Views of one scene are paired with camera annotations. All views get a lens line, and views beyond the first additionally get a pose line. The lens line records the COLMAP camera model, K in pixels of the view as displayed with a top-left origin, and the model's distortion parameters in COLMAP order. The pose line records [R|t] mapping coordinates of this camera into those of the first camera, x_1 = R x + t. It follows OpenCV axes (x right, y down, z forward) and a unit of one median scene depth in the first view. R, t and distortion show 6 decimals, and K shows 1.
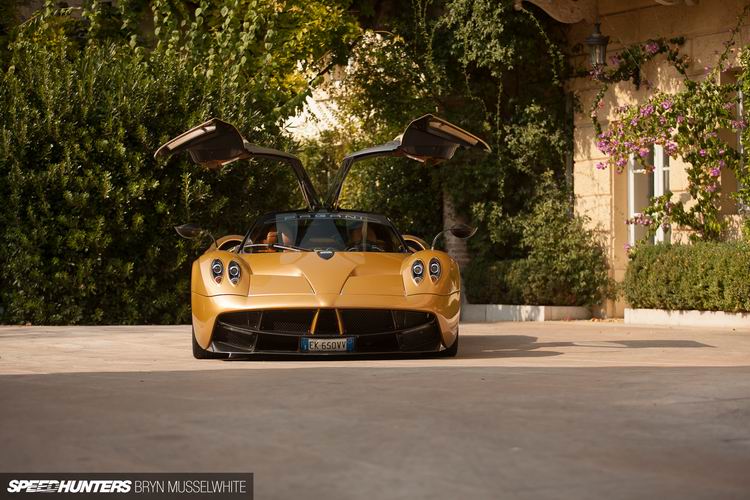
lens RADIAL K [[1940.2, 0, 375.0], [0, 1940.2, 250.0], [0, 0, 1]] dist [0.015350, 0.206151]
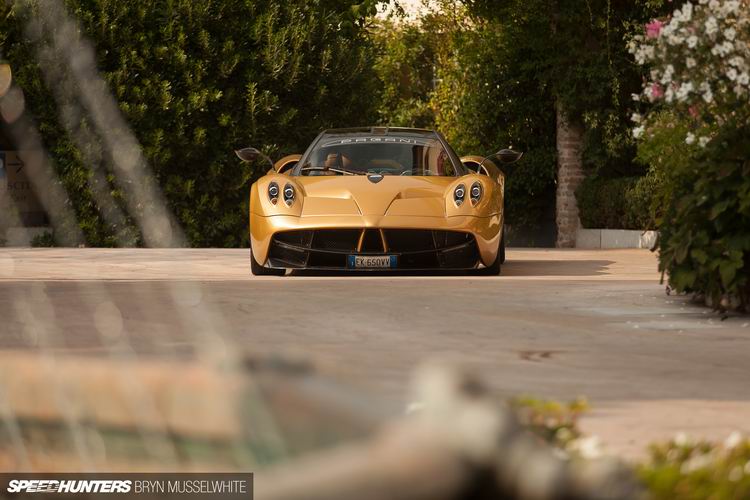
lens RADIAL K [[3403.0, 0, 375.0], [0, 3403.0, 250.0], [0, 0, 1]] dist [0.022157, -0.644250]
pose [[0.997614, 0.007191, -0.068664, 0.072087], [-0.004965, 0.999458, 0.032535, -0.013333], [0.068860, -0.032116, 0.997109, -0.605274]]
